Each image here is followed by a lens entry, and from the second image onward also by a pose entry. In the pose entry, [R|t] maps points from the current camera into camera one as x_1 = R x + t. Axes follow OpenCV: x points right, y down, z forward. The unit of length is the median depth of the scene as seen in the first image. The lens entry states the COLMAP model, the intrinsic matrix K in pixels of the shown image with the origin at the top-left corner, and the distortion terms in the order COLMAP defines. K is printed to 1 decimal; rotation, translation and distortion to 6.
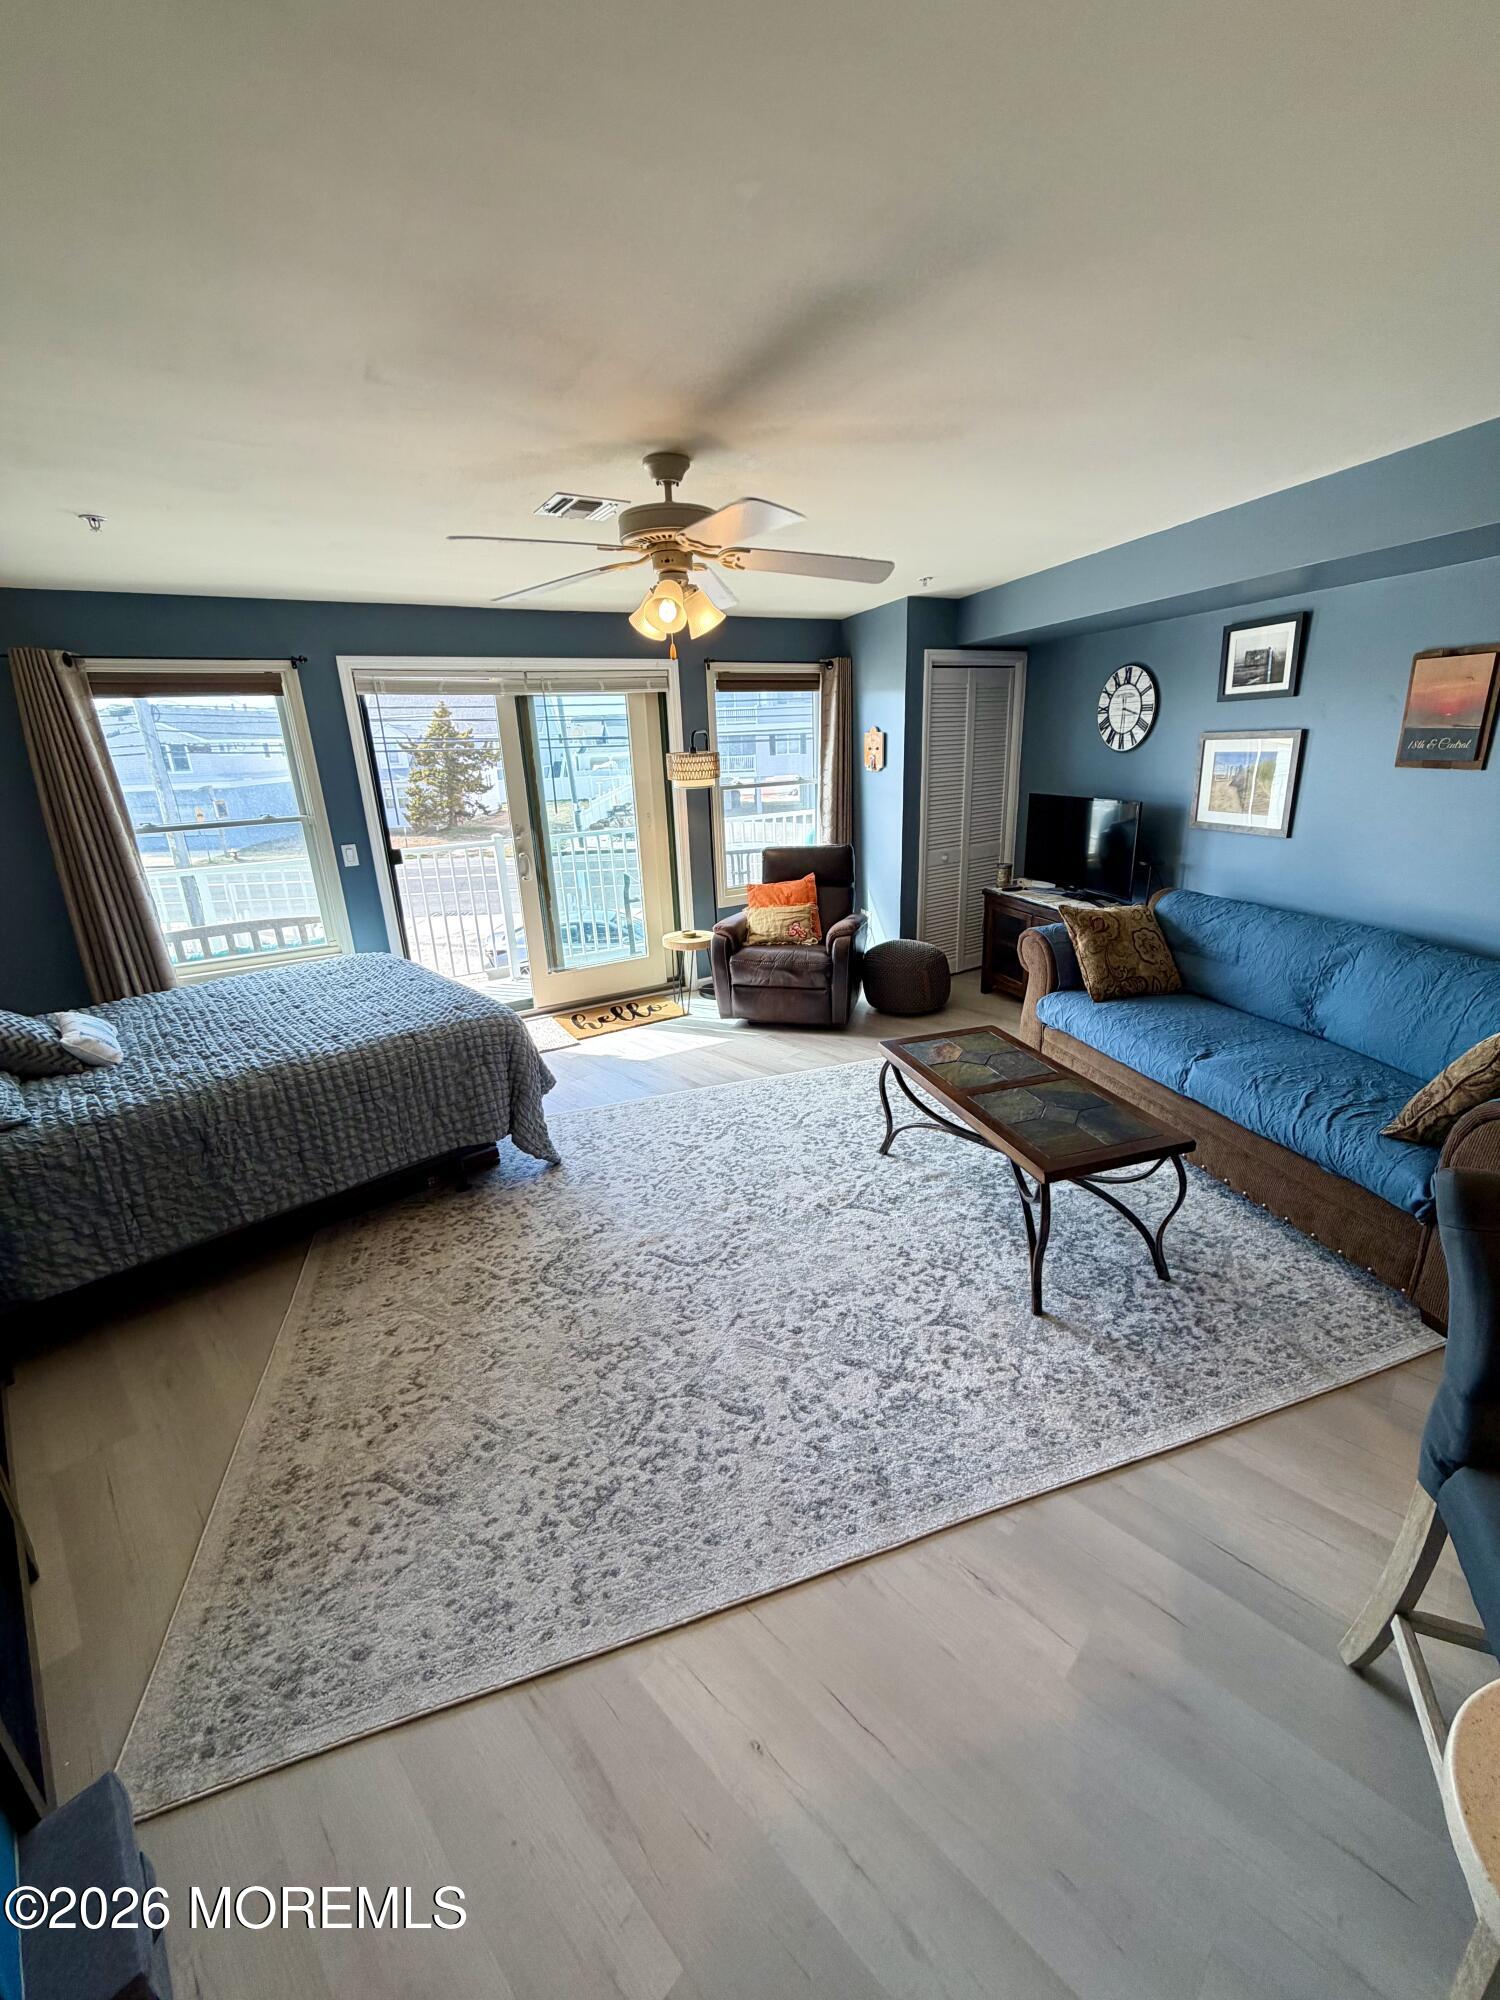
lens RADIAL K [[796.3, 0, 751.1], [0, 796.3, 995.5], [0, 0, 1]] dist [-0.000981, 0.000038]
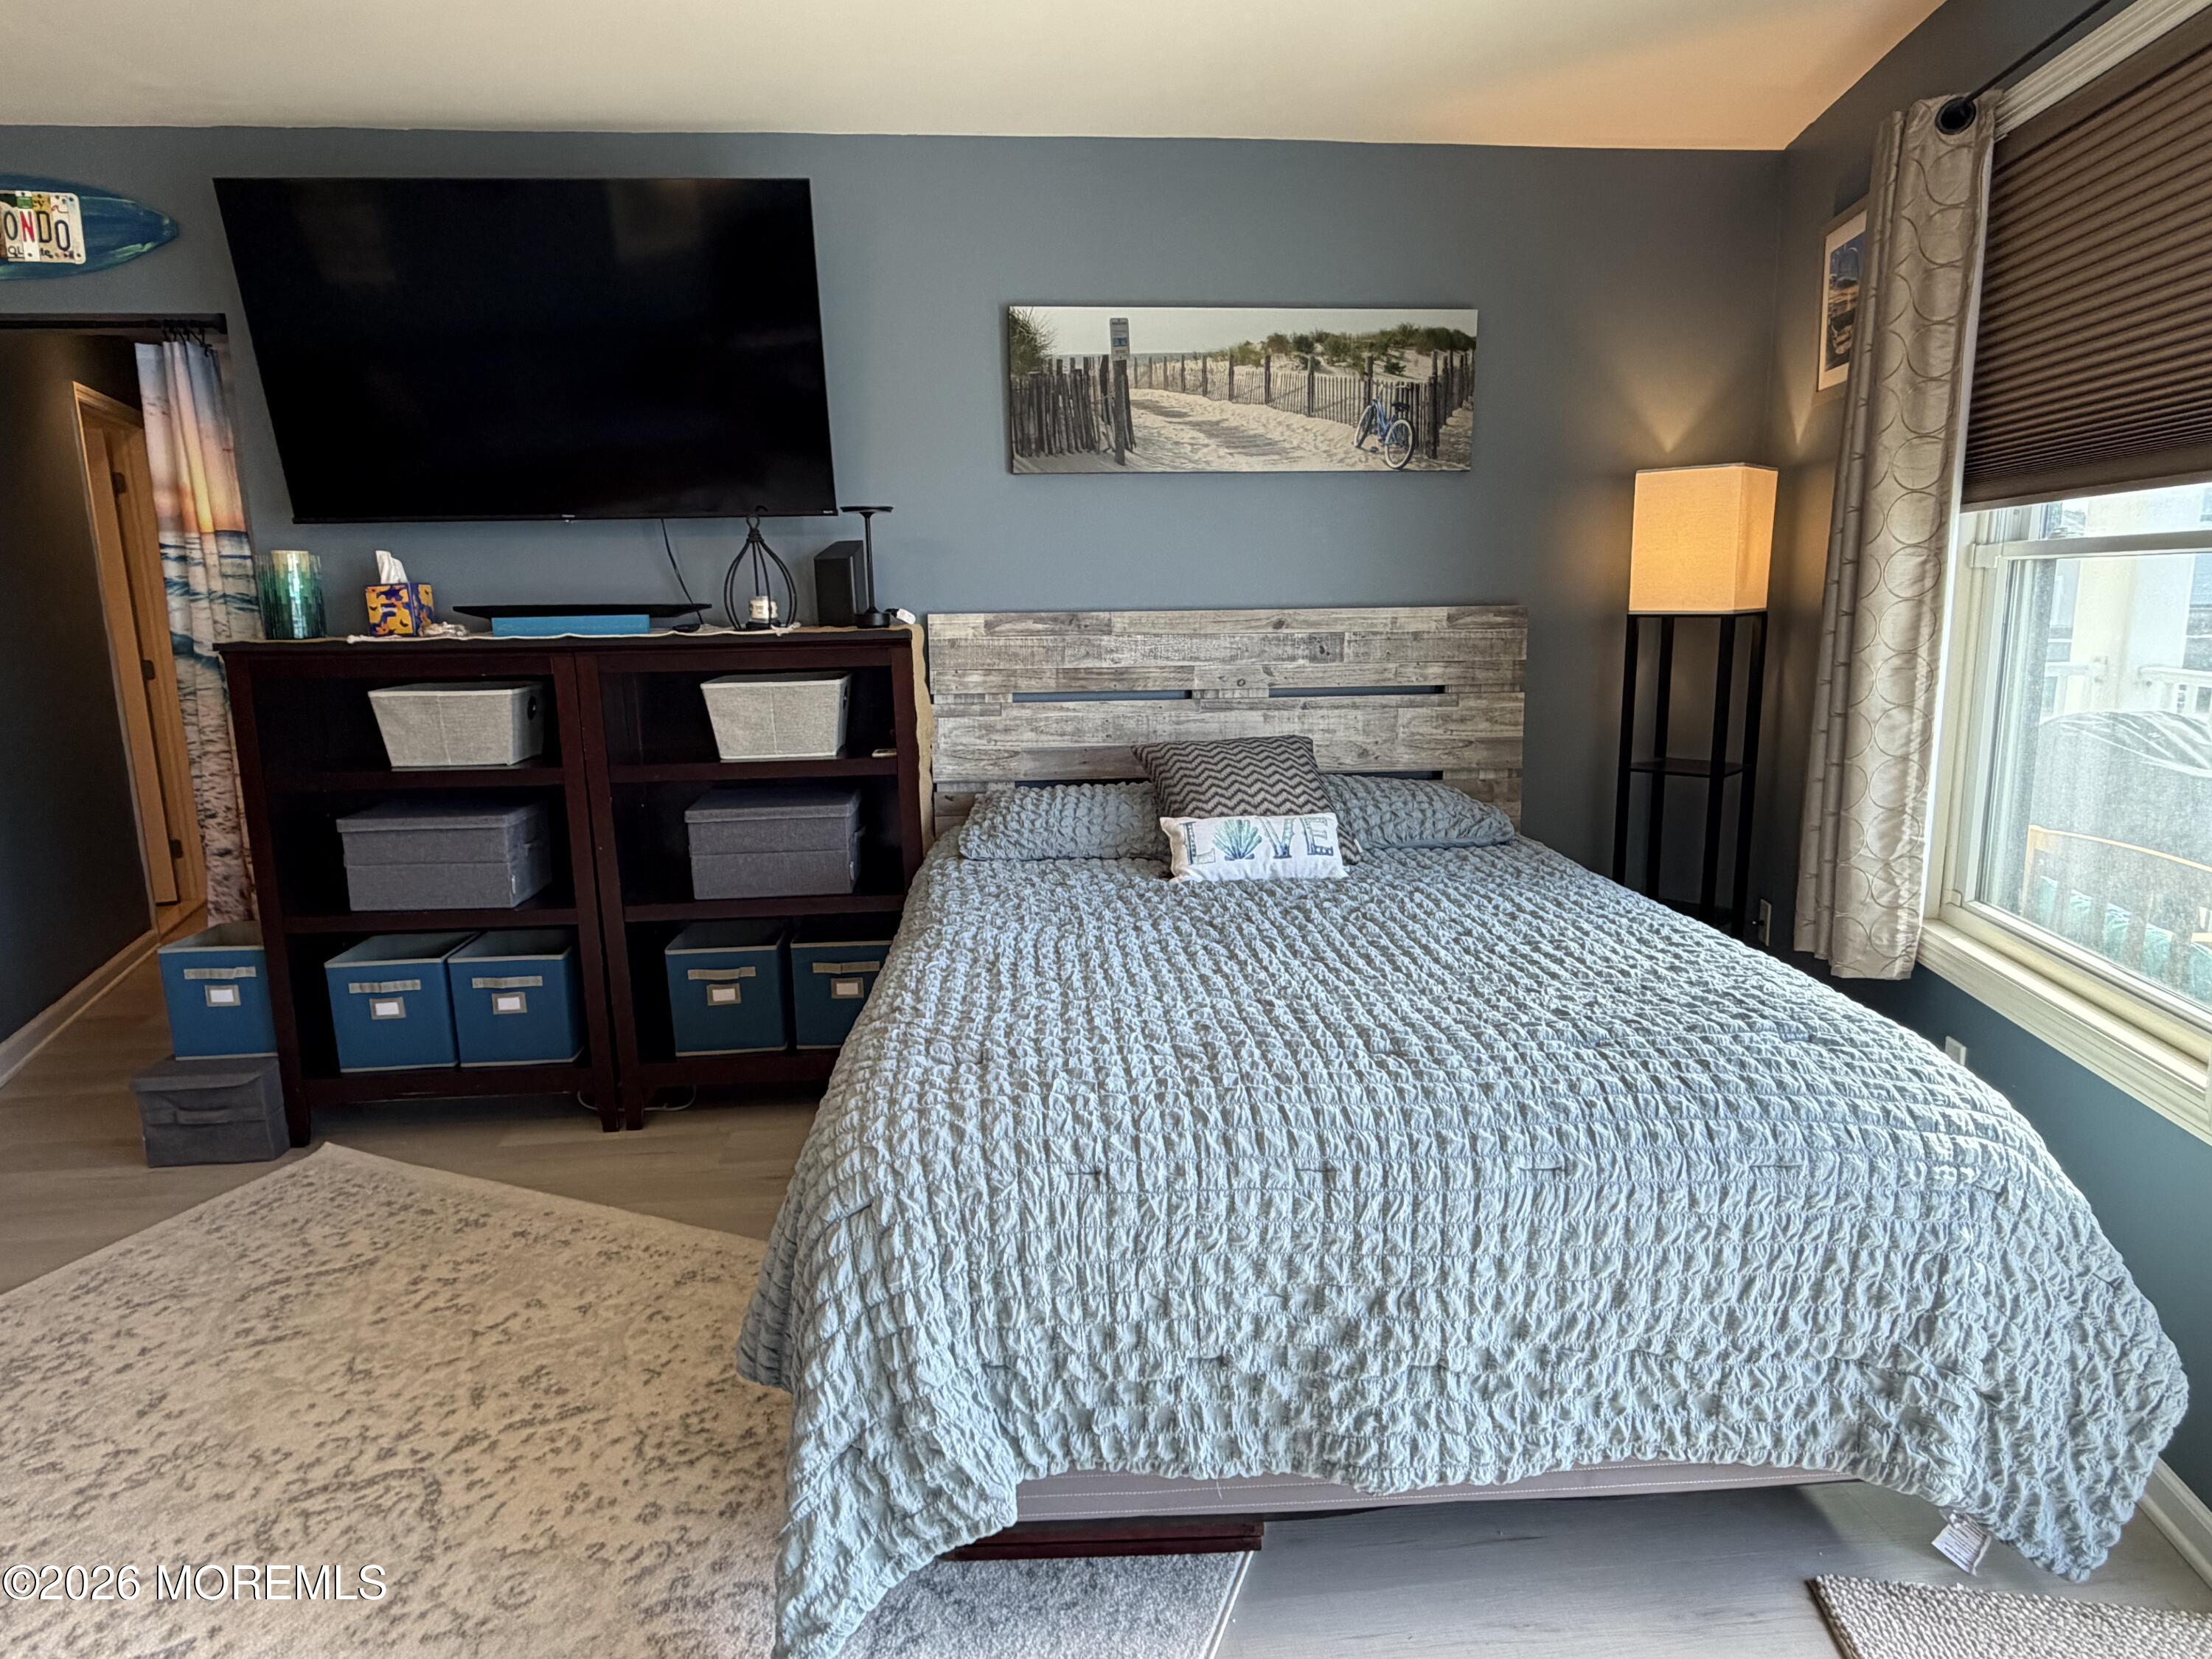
lens RADIAL K [[1296.2, 0, 1106.0], [0, 1296.2, 829.5], [0, 0, 1]] dist [0.012498, -0.014886]
pose [[-0.632829, 0.190045, -0.750606, -0.012057], [-0.201518, 0.895579, 0.396648, -0.210939], [0.747608, 0.402271, -0.528451, 0.915936]]
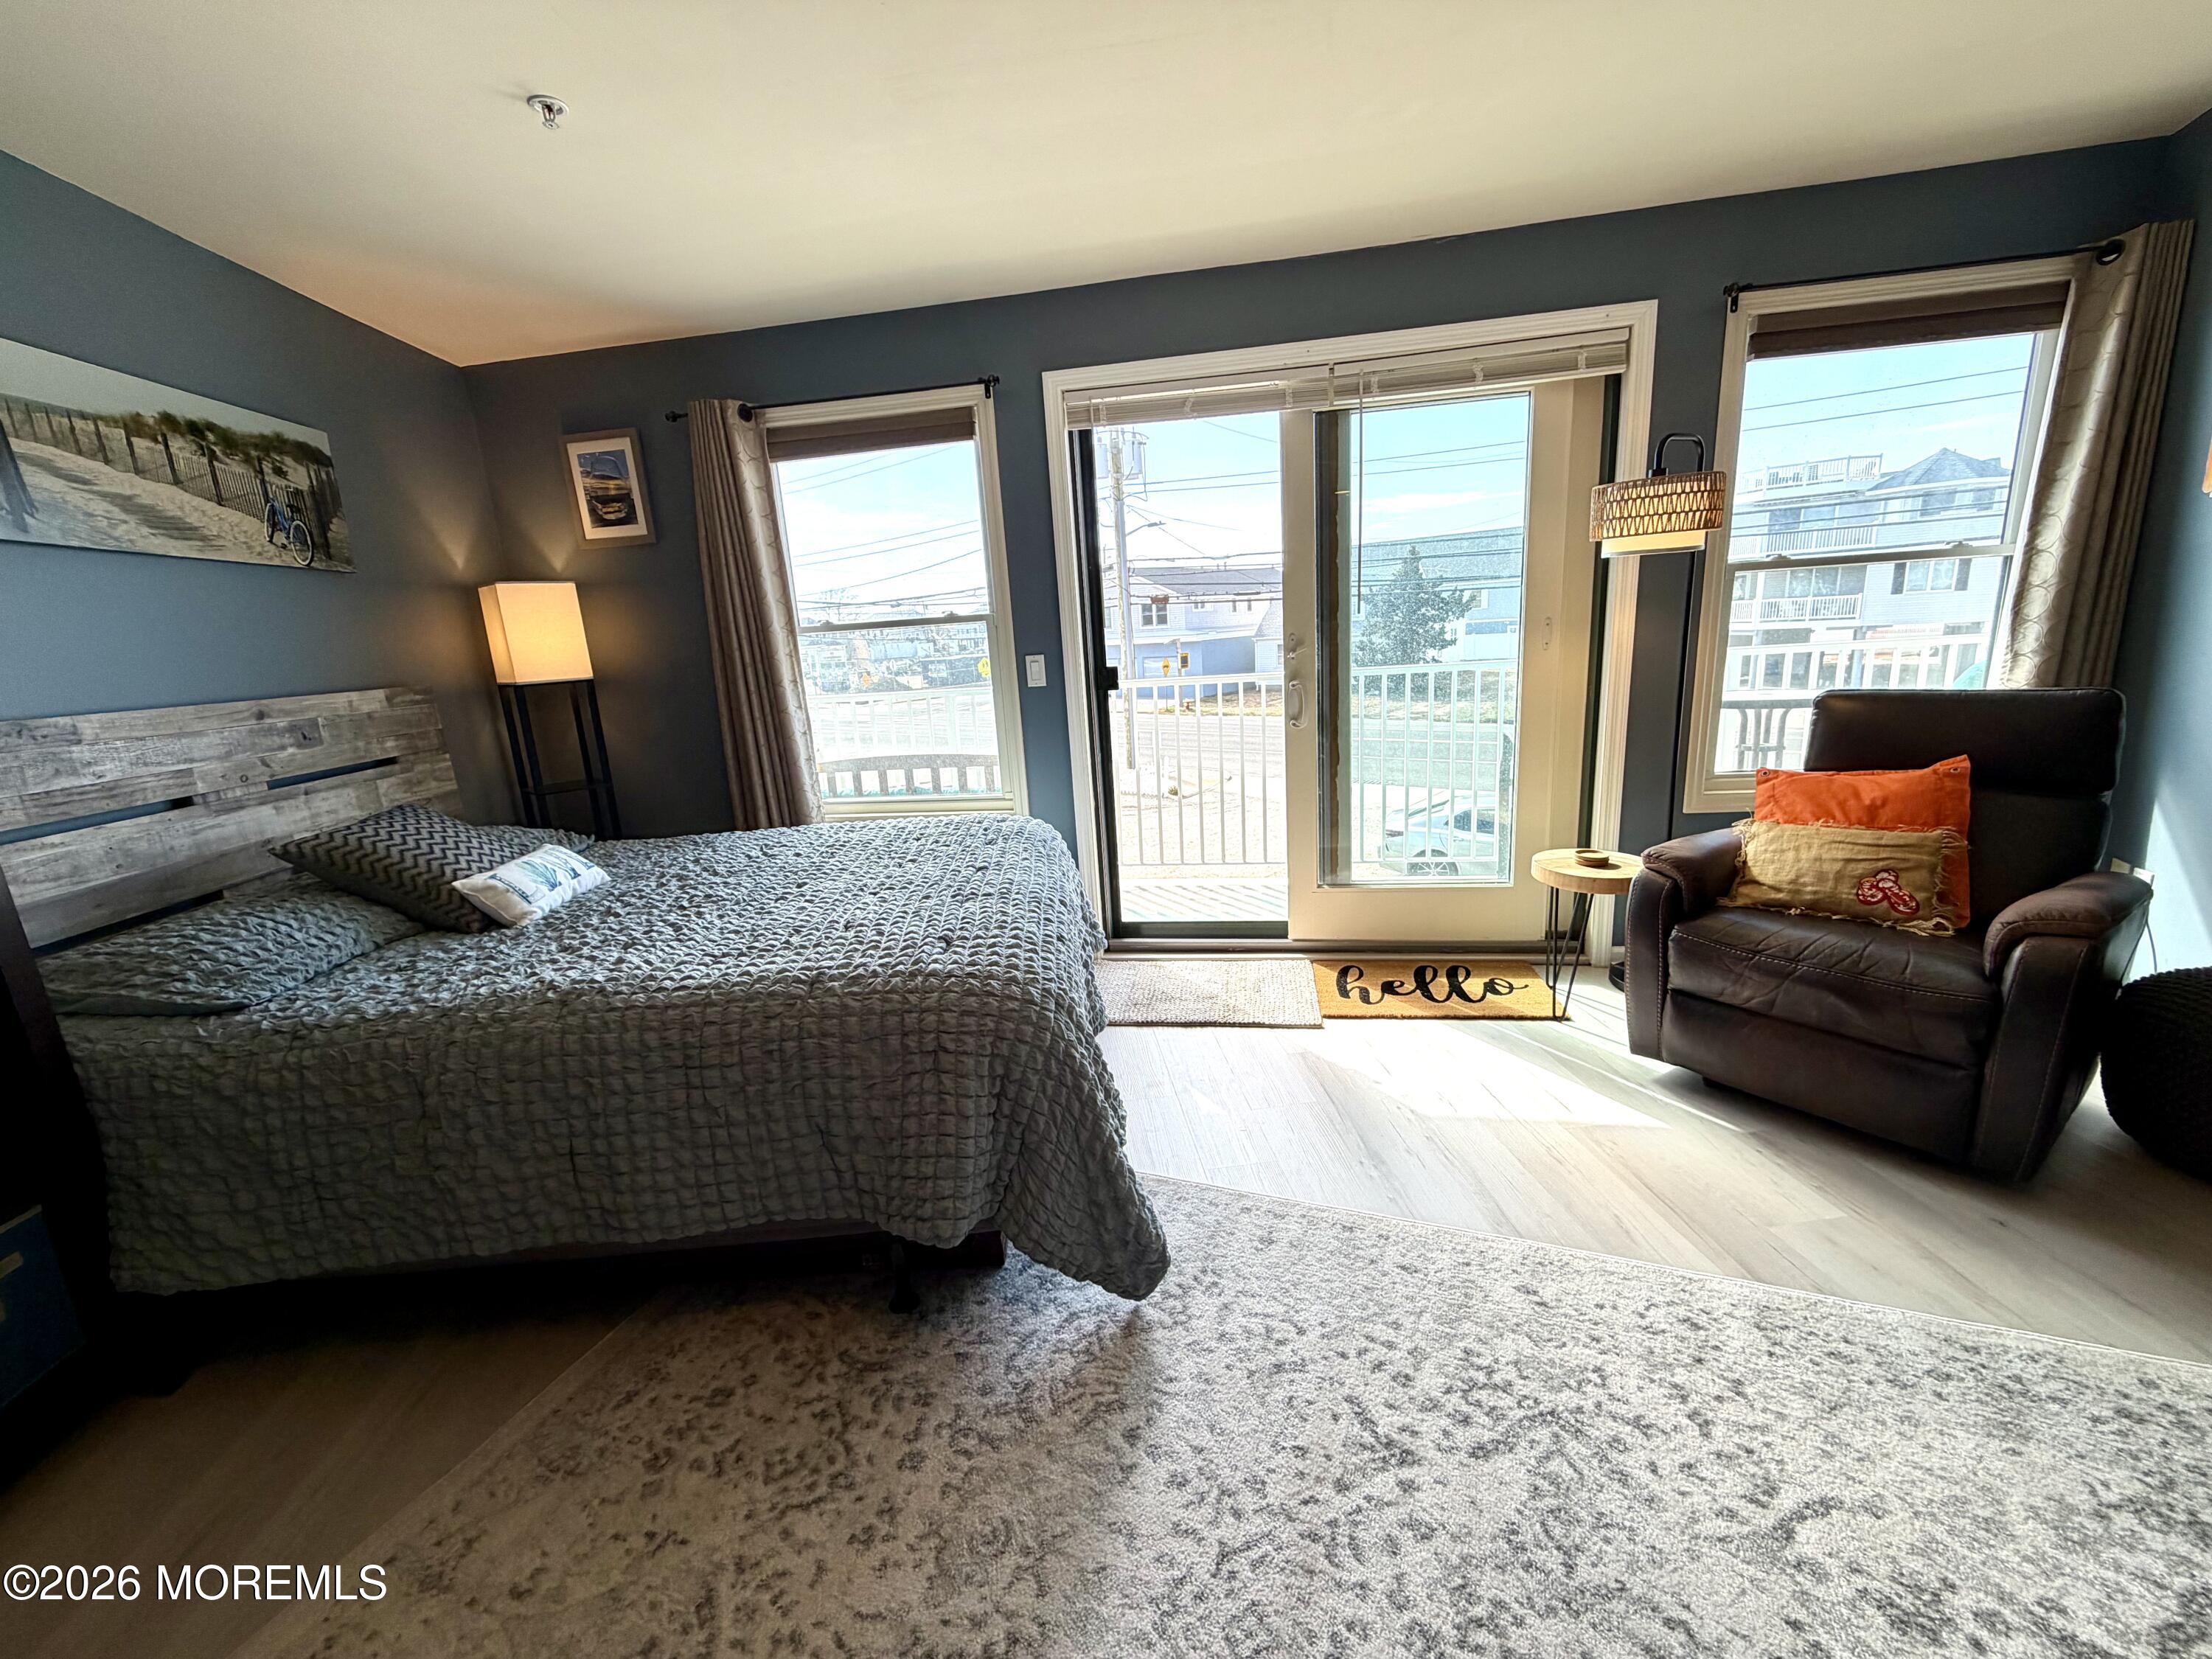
lens RADIAL K [[880.7, 0, 1099.2], [0, 880.7, 827.7], [0, 0, 1]] dist [-0.000981, 0.000038]
pose [[0.767151, 0.133992, -0.627316, 0.029083], [-0.167492, 0.985857, 0.005748, -0.054194], [0.619214, 0.100661, 0.778744, 0.442353]]
